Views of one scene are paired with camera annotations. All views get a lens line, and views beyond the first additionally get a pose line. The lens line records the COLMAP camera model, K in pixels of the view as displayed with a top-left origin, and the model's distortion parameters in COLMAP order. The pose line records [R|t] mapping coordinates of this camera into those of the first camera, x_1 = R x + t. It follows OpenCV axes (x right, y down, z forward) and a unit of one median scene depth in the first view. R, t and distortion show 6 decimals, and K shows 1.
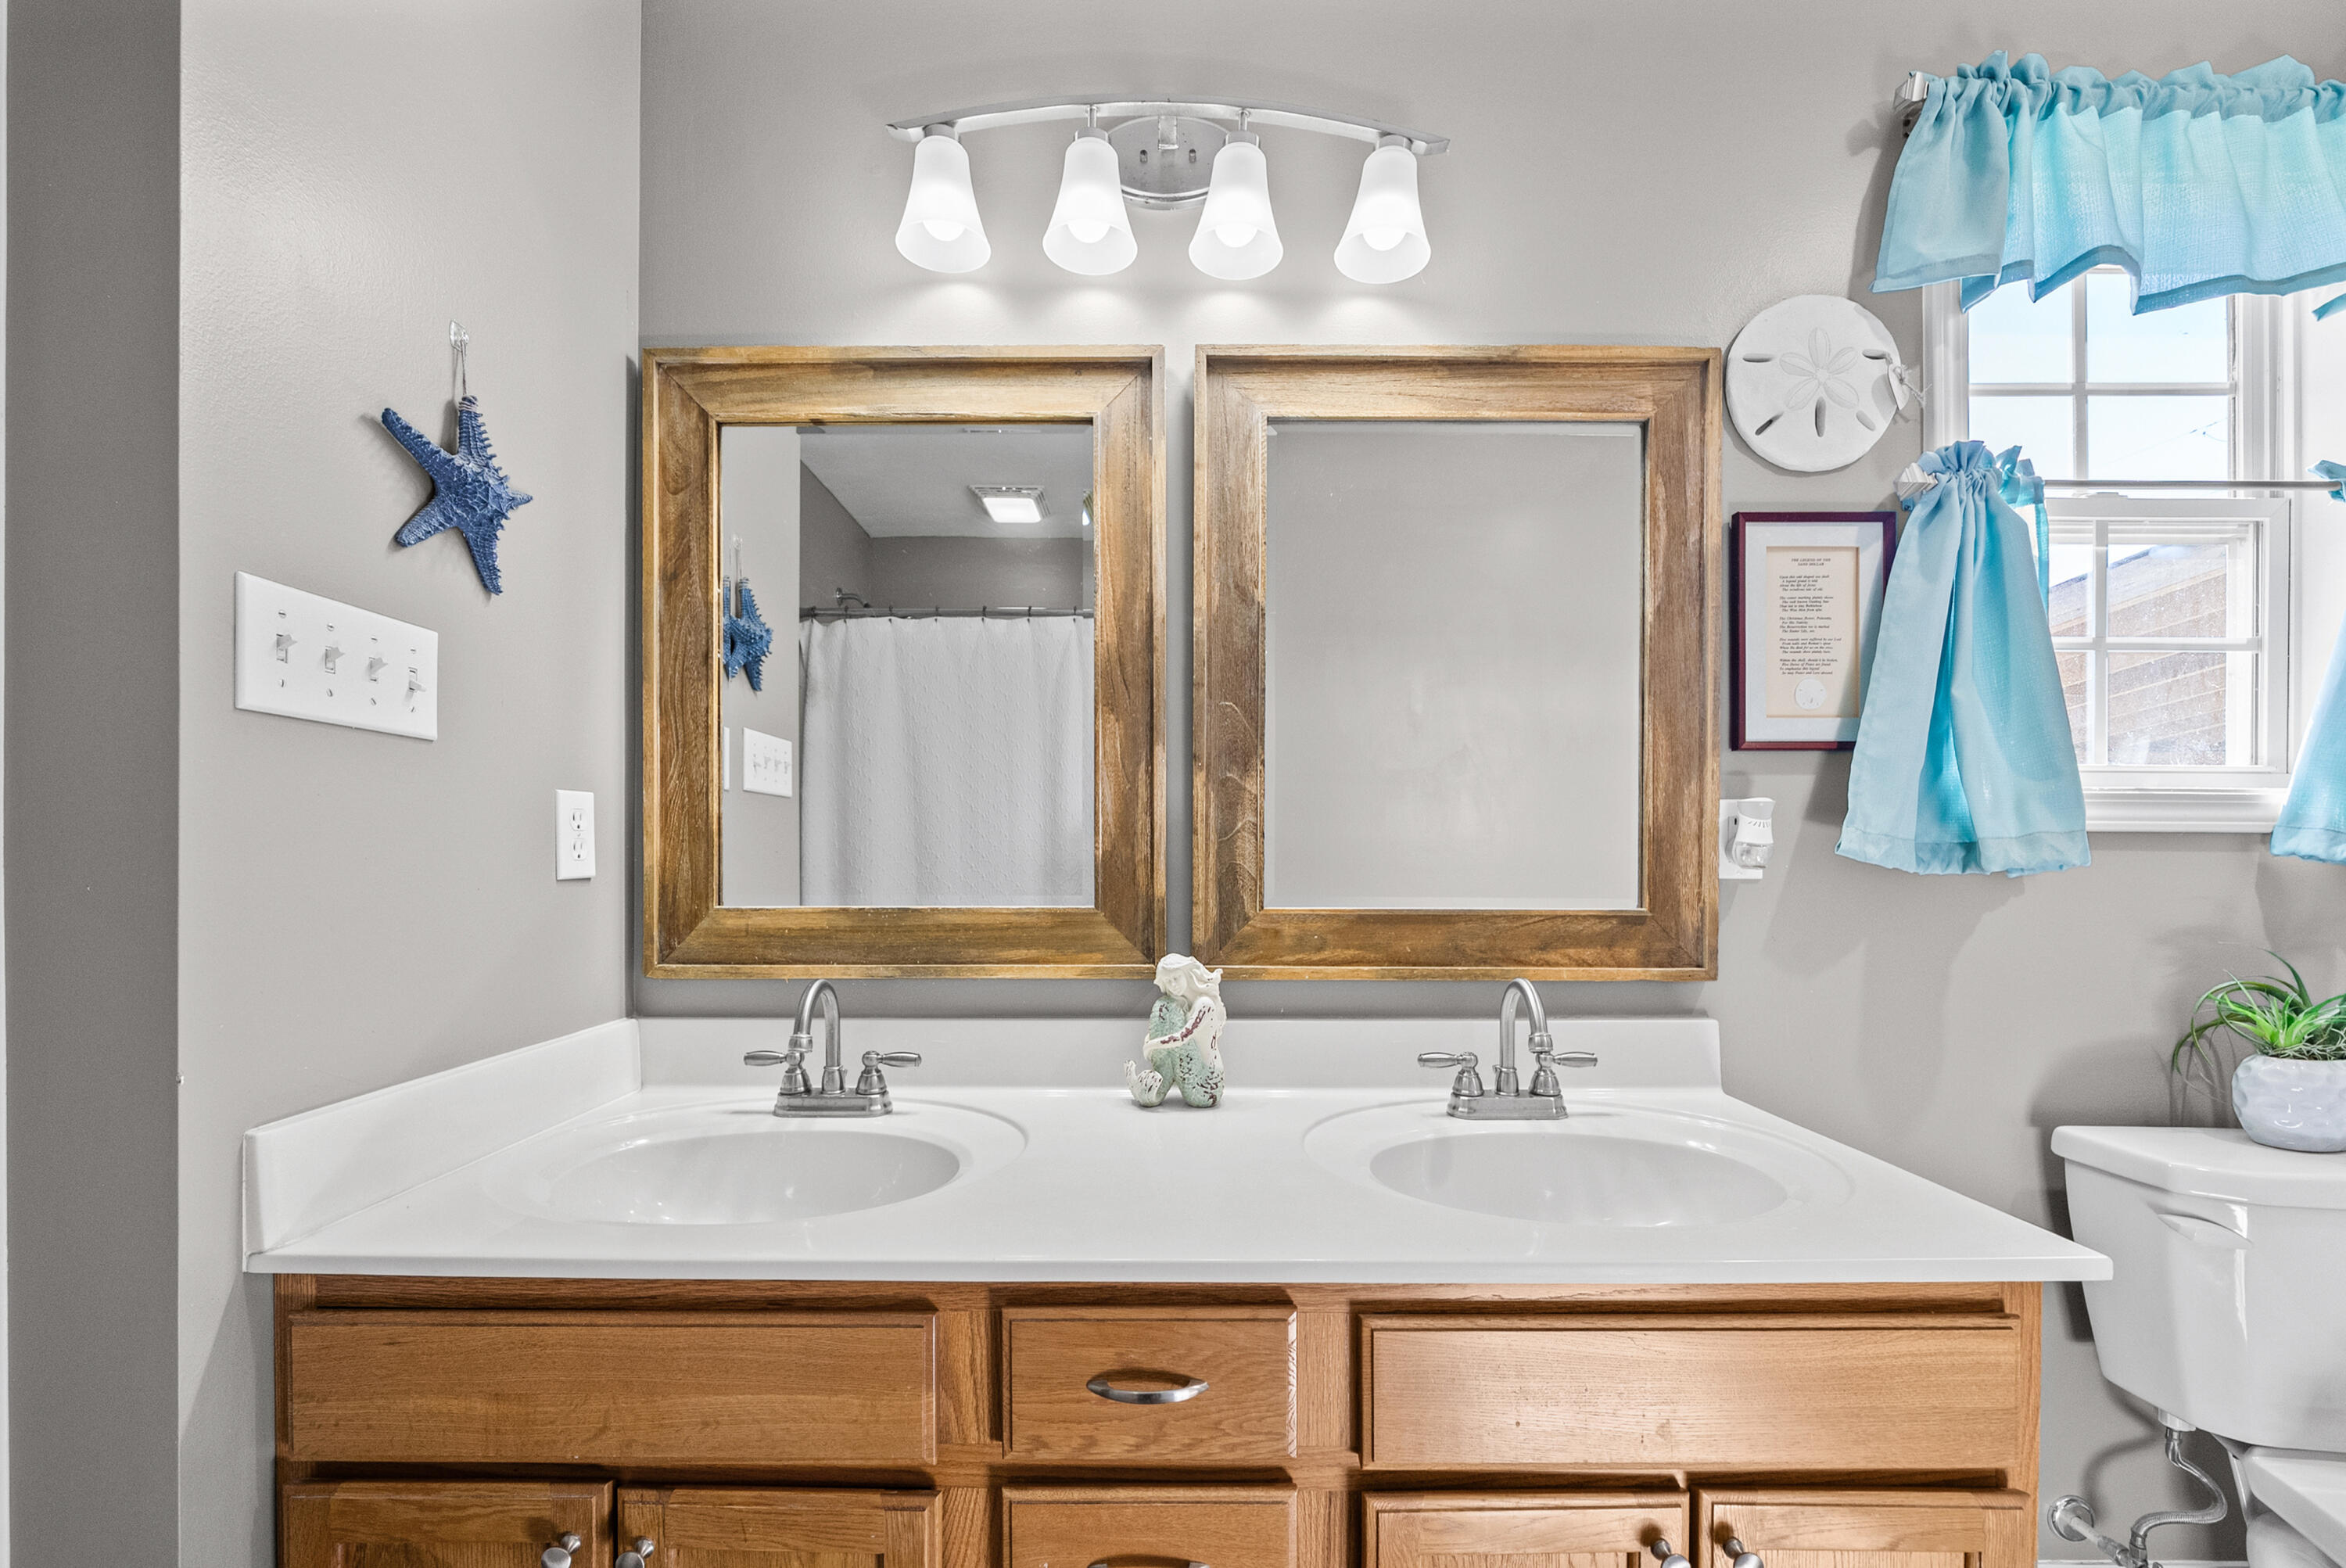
lens RADIAL K [[919.6, 0, 1141.6], [0, 919.6, 863.1], [0, 0, 1]] dist [-0.010166, 0.000765]
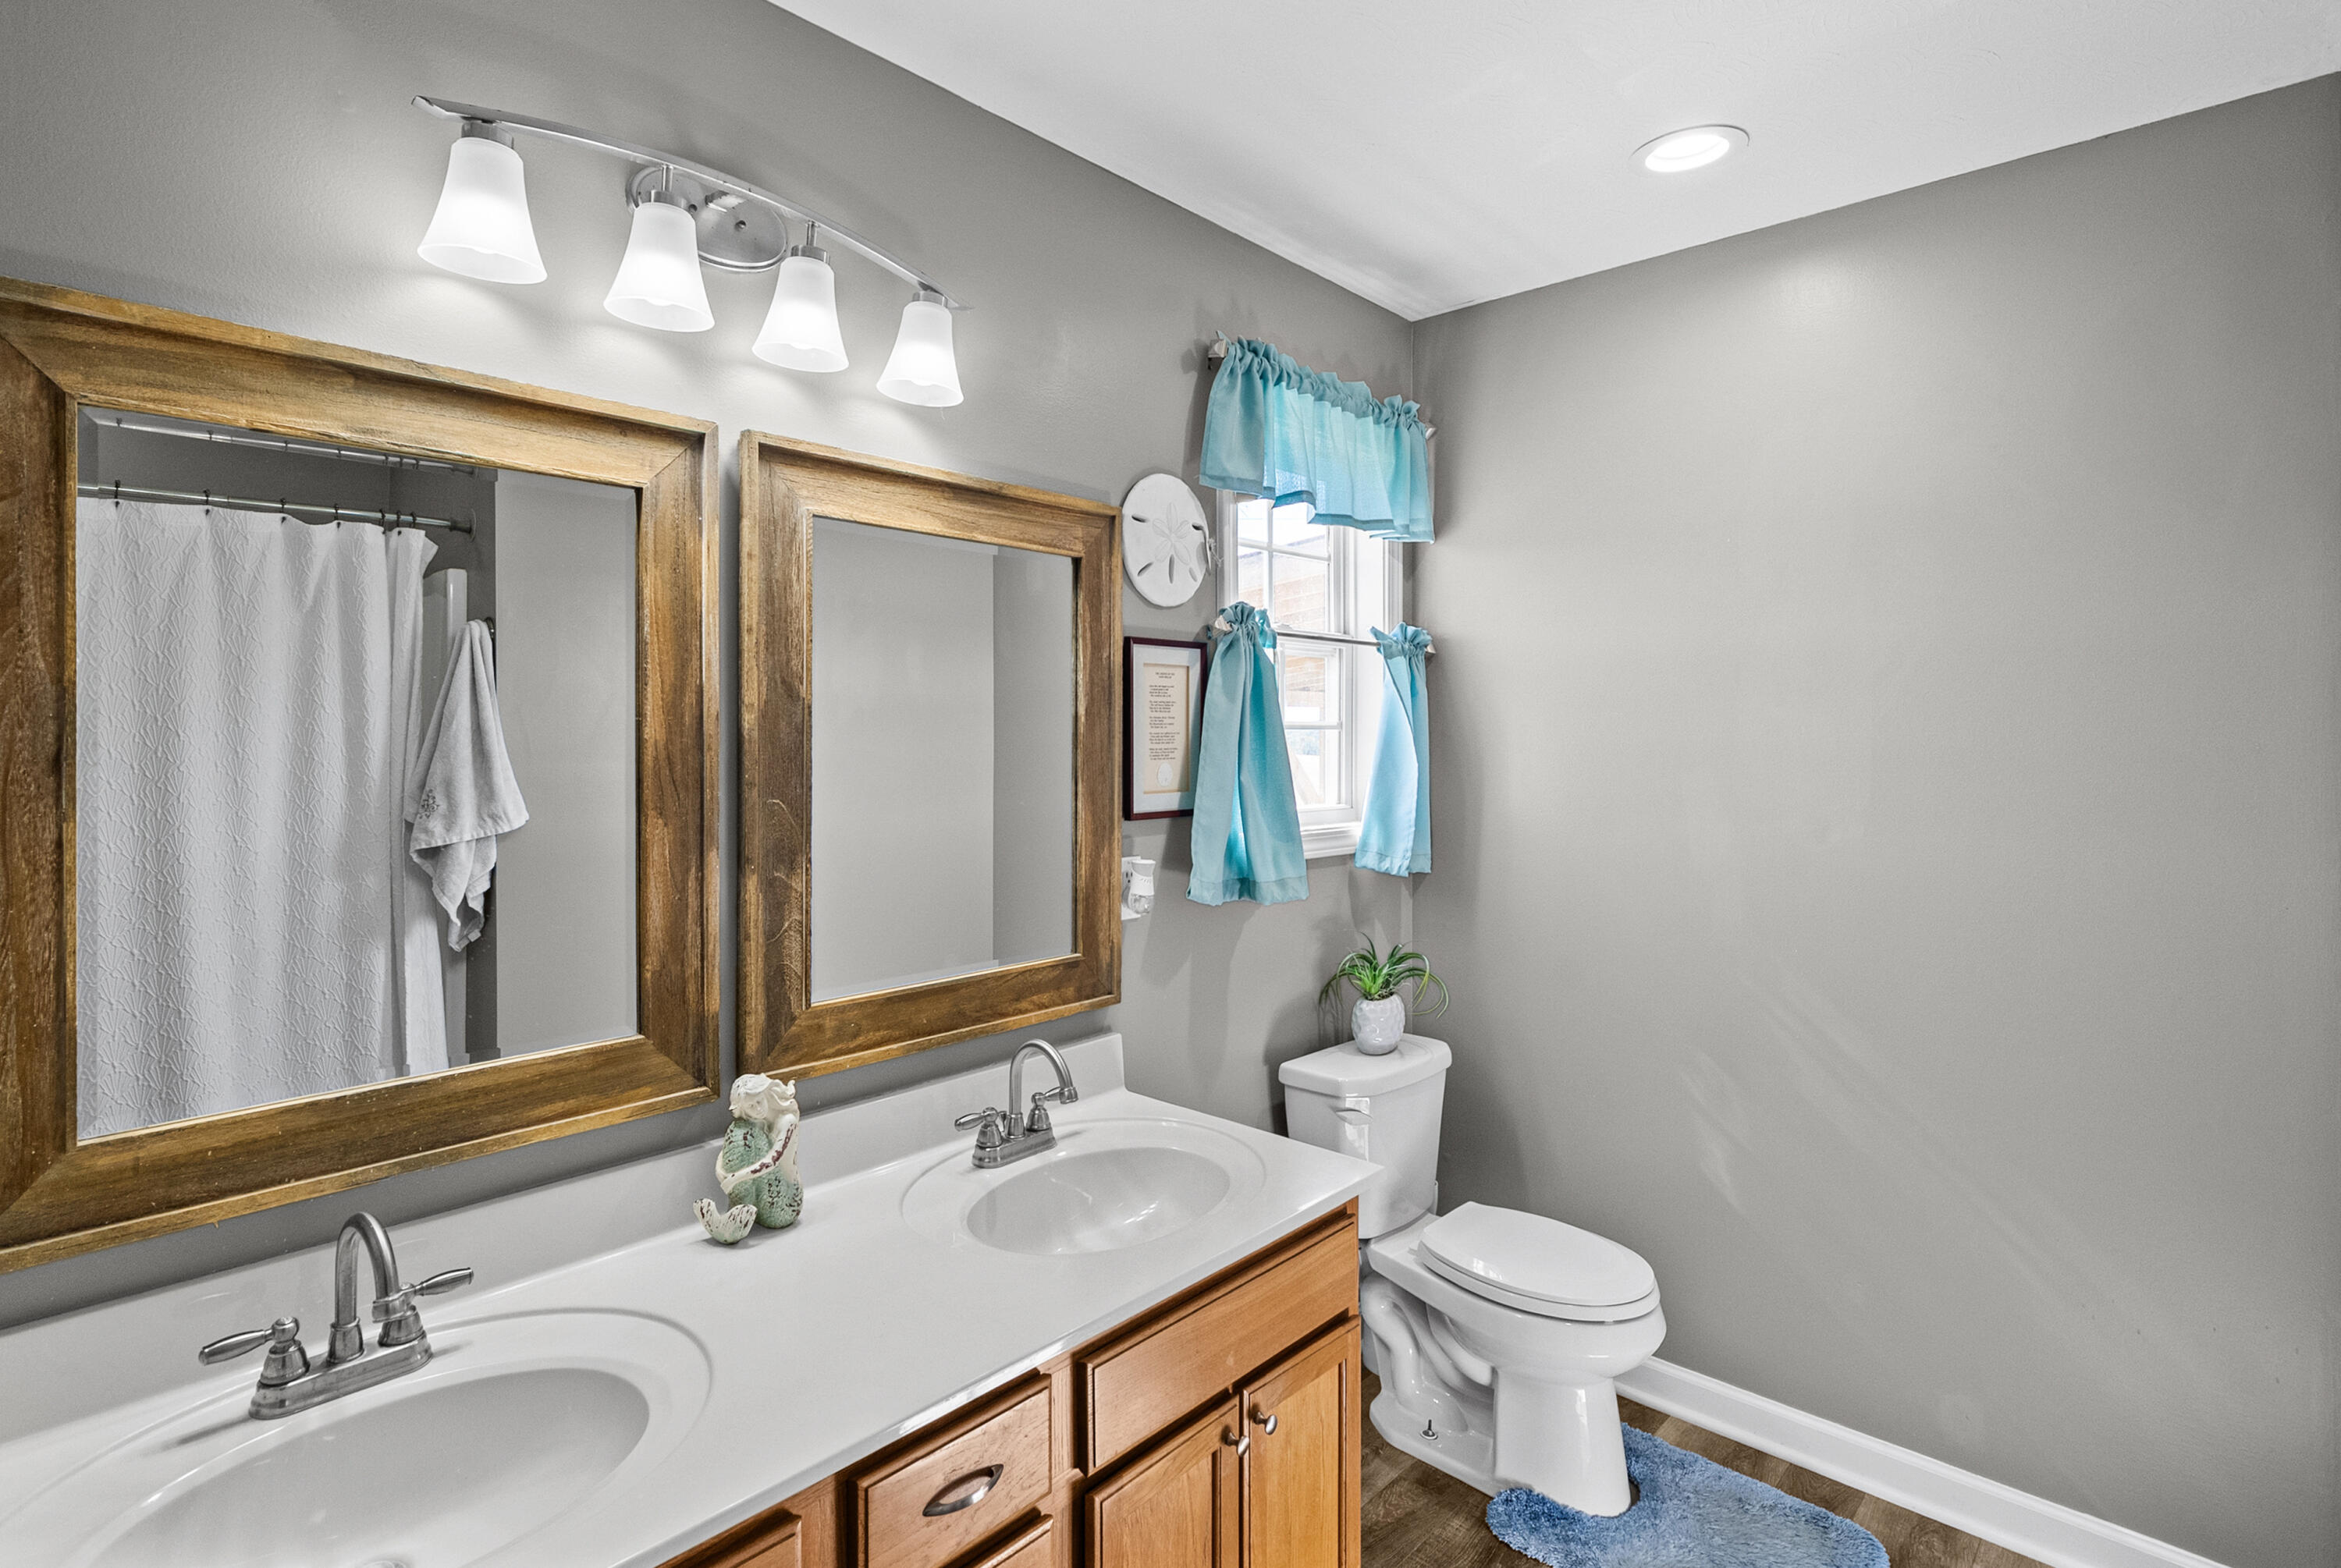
lens RADIAL K [[1079.7, 0, 1169.5], [0, 1079.7, 782.3], [0, 0, 1]] dist [-0.004952, 0.000276]
pose [[0.683072, -0.003082, 0.730345, -0.459277], [0.005872, 0.999982, -0.001272, -0.191482], [-0.730328, 0.005157, 0.683078, -0.086359]]
